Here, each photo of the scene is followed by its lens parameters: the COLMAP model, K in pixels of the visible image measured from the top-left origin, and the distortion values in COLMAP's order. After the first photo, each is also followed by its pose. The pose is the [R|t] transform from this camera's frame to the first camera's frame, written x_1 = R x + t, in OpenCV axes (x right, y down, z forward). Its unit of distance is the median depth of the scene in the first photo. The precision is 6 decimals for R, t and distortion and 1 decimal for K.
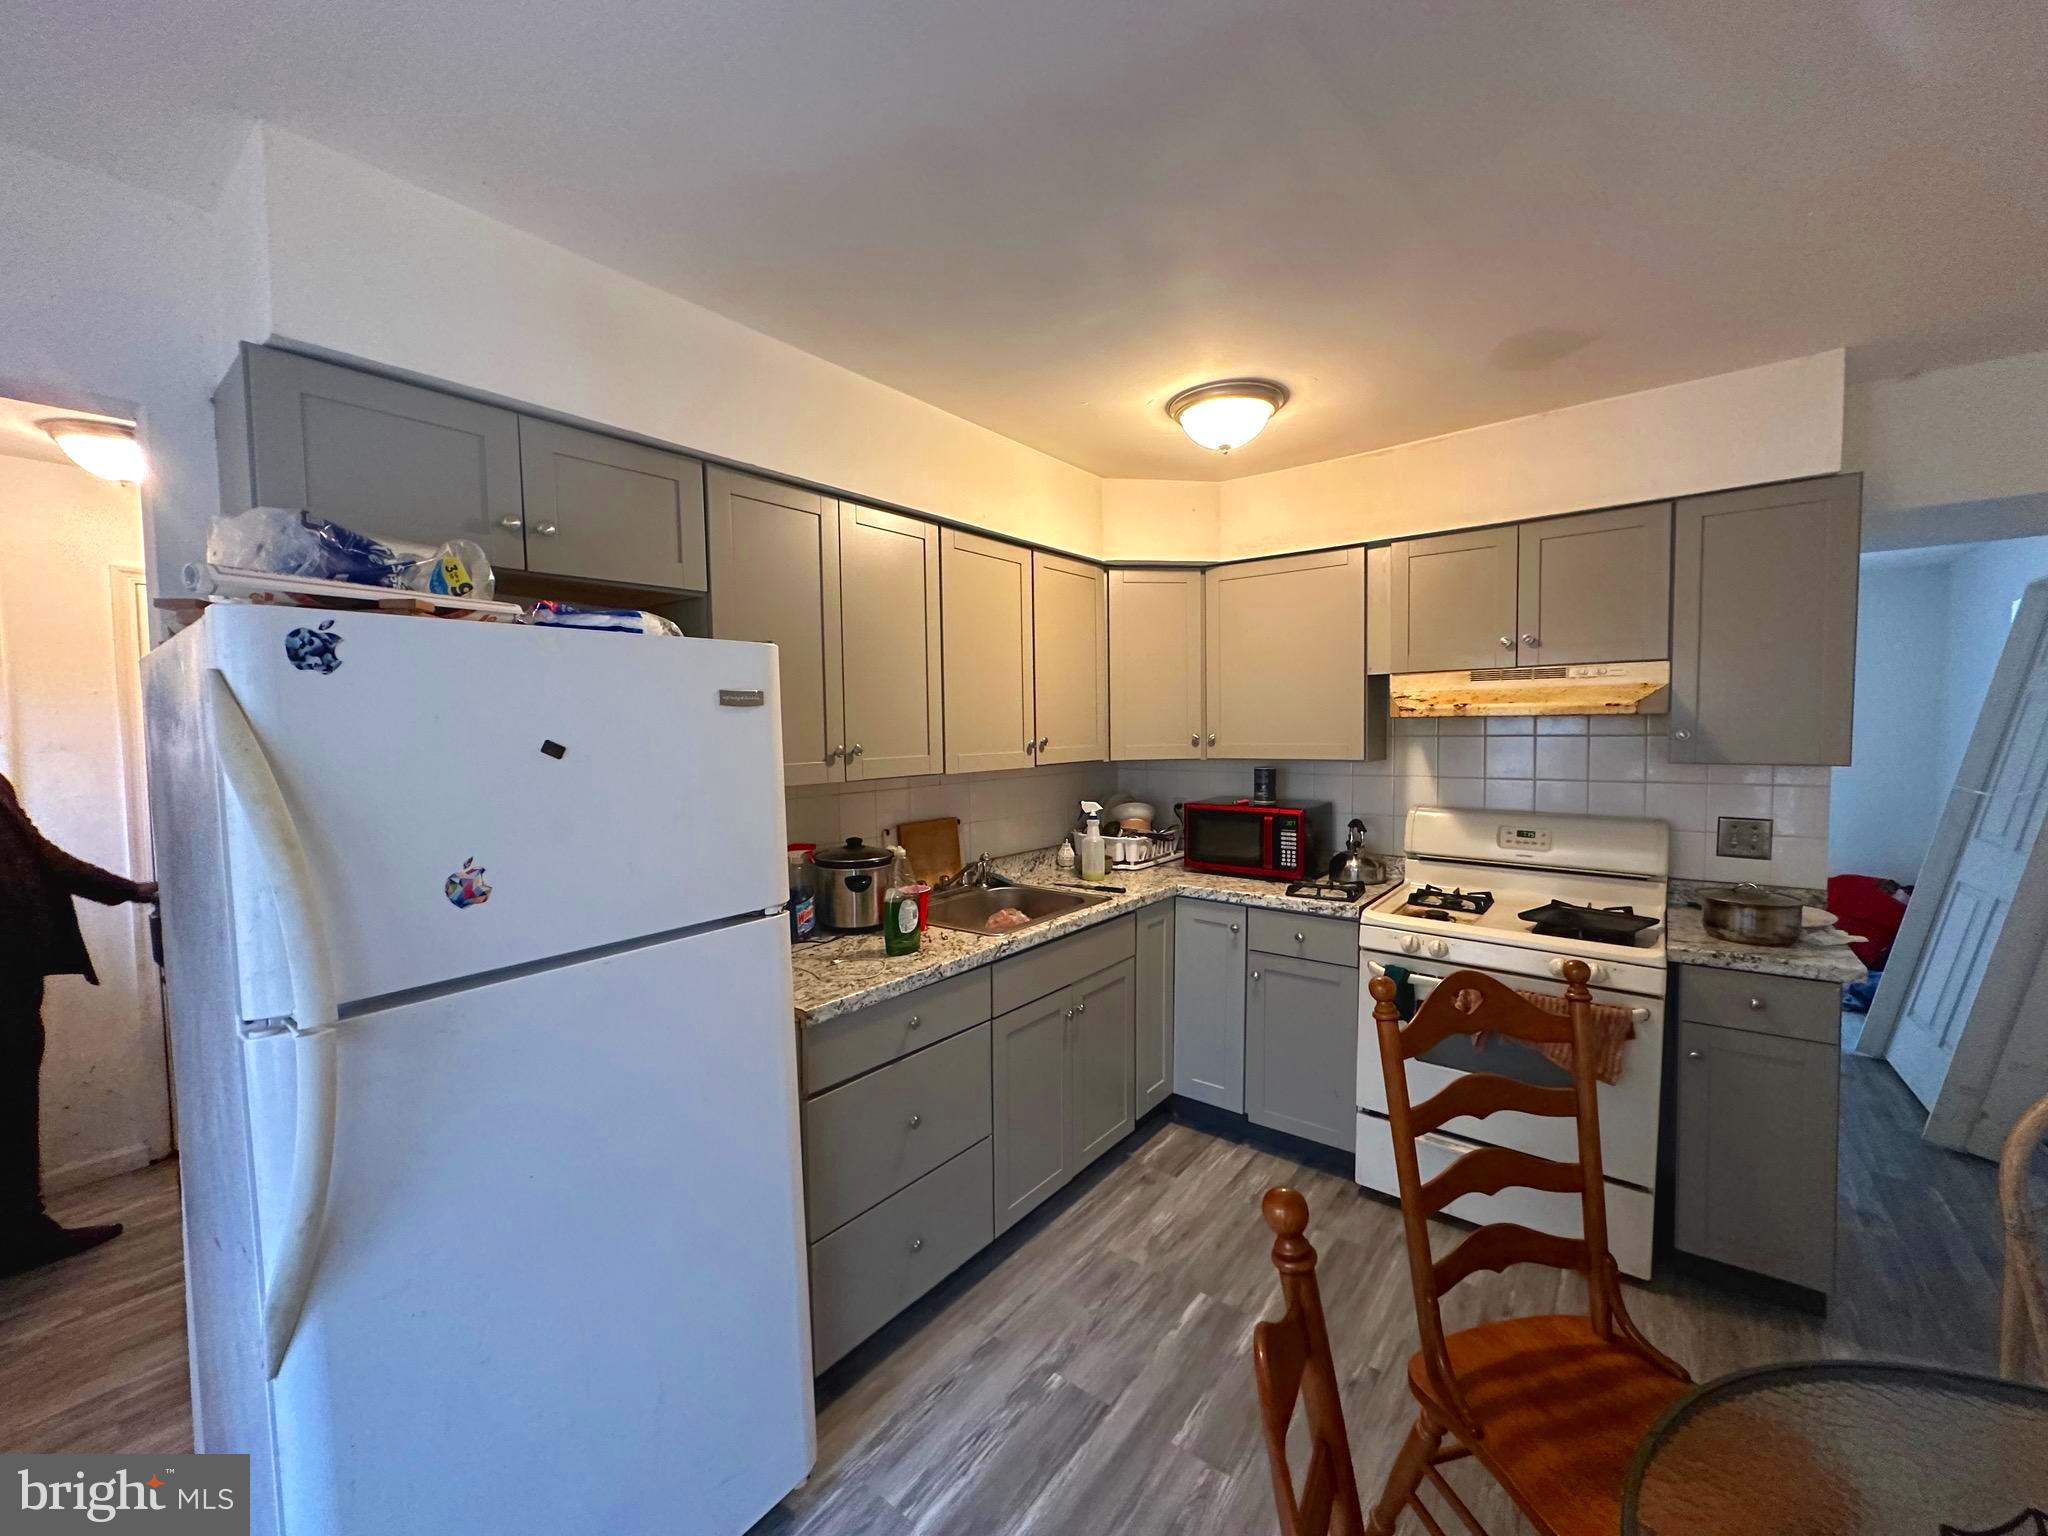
lens RADIAL K [[810.3, 0, 1031.9], [0, 810.3, 759.0], [0, 0, 1]] dist [-0.002208, -0.000016]
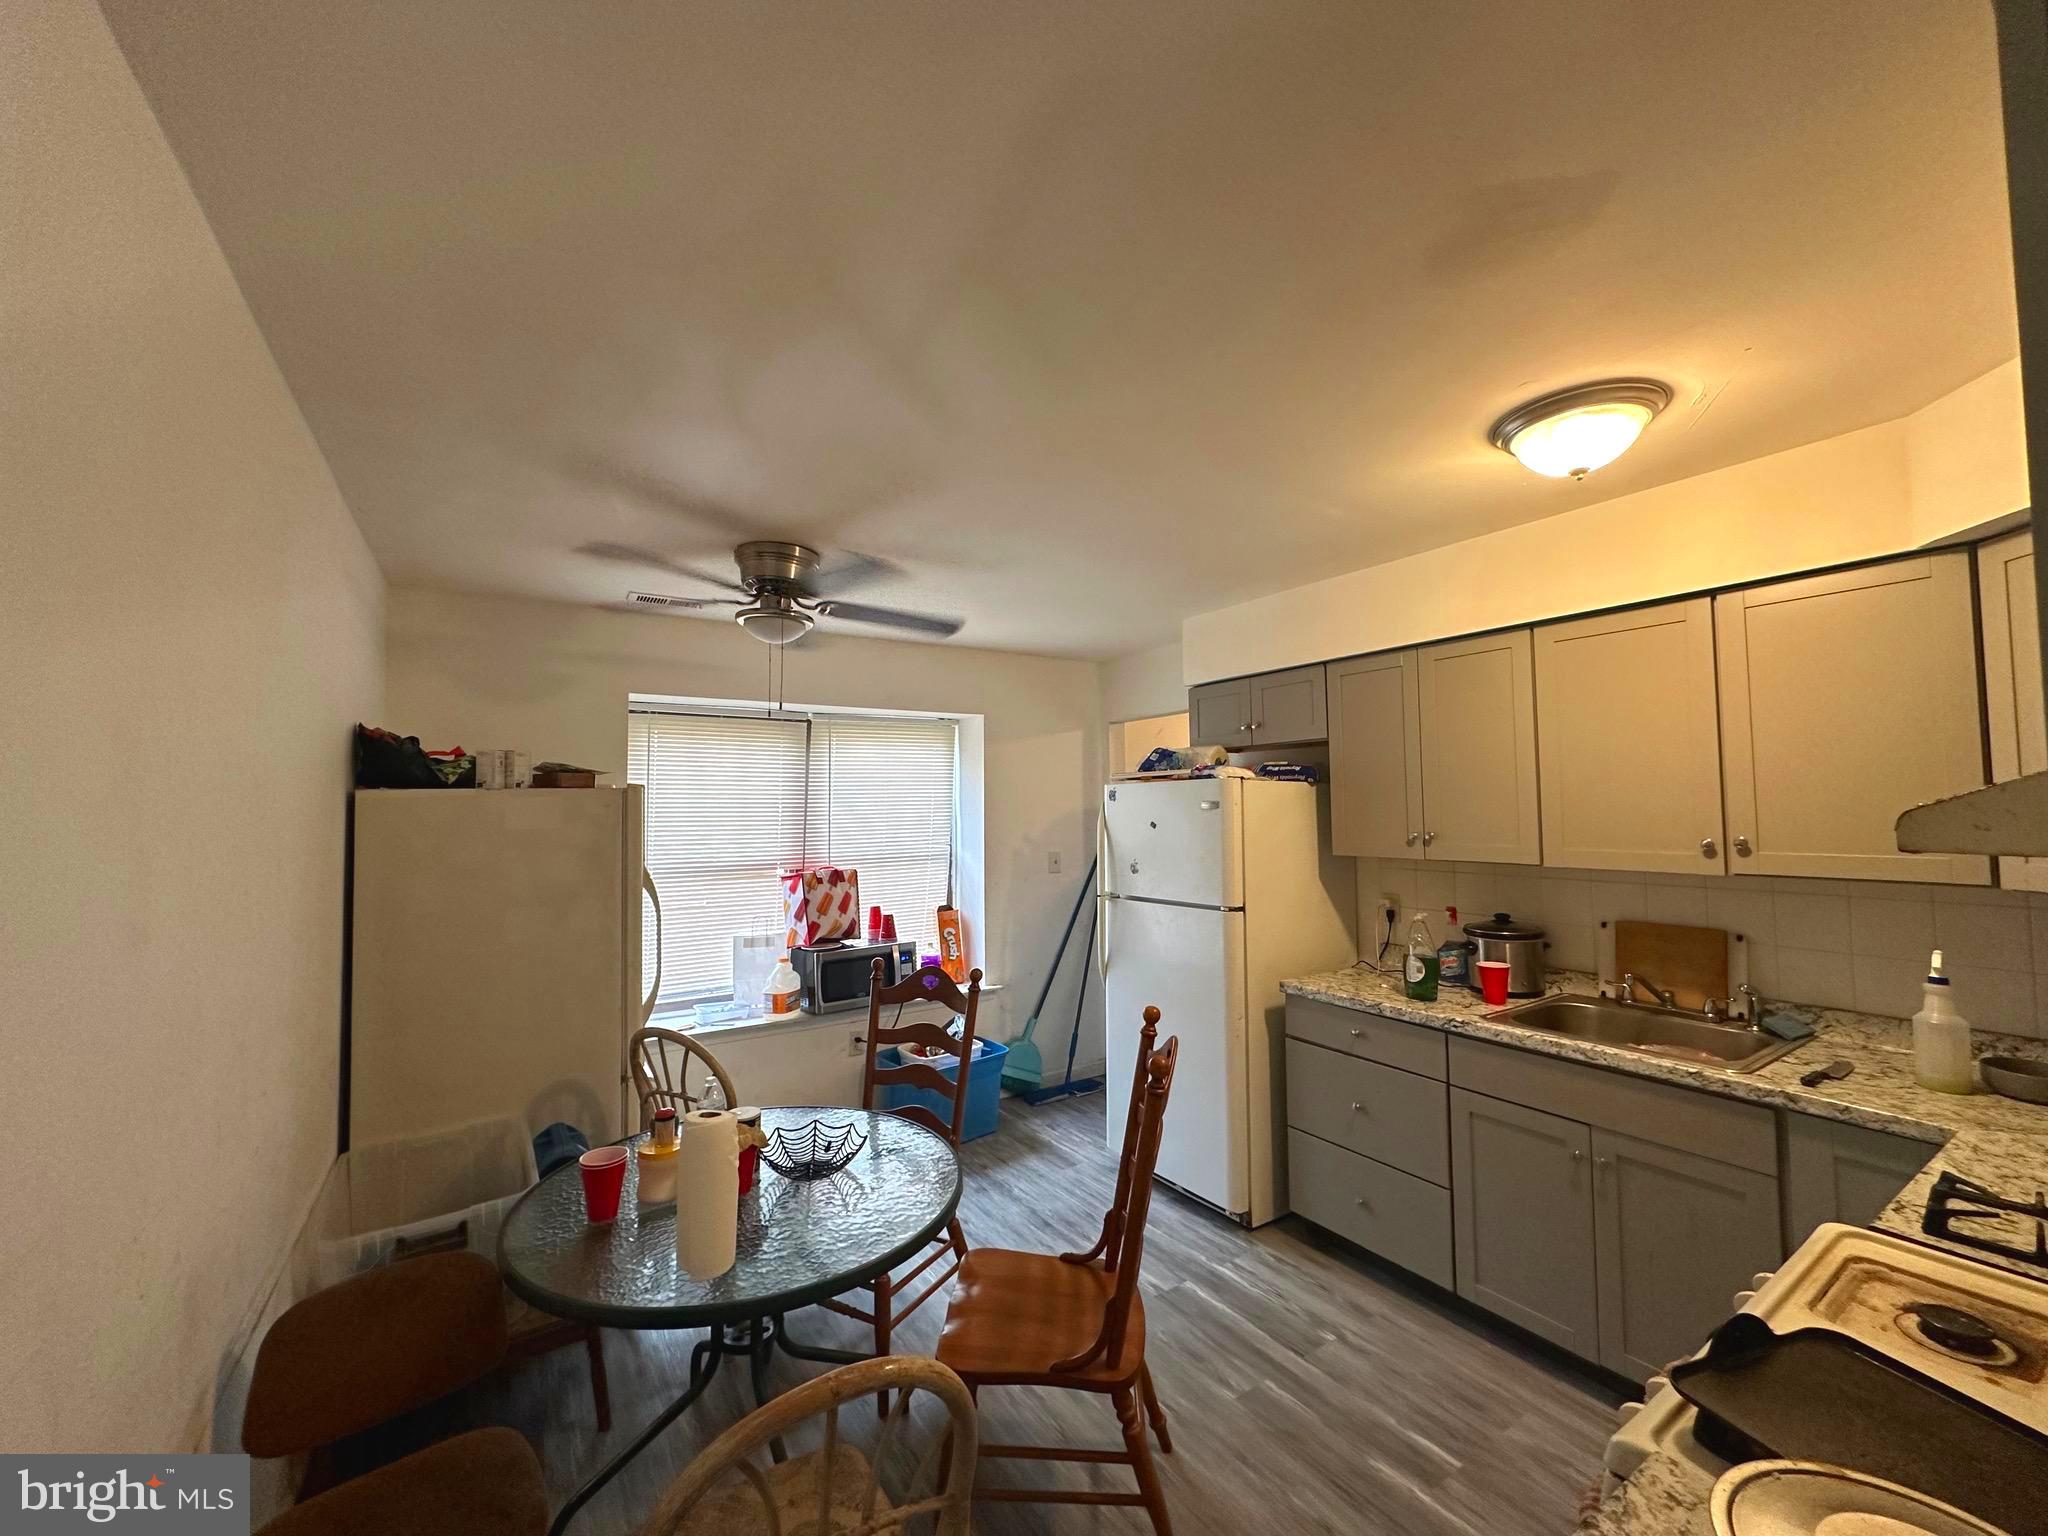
lens RADIAL K [[810.3, 0, 1027.6], [0, 810.3, 777.0], [0, 0, 1]] dist [-0.002208, -0.000016]
pose [[-0.322112, -0.024790, -0.946377, 1.232581], [-0.029729, 0.999429, -0.016062, -0.066715], [0.946235, 0.022961, -0.322665, 0.825879]]
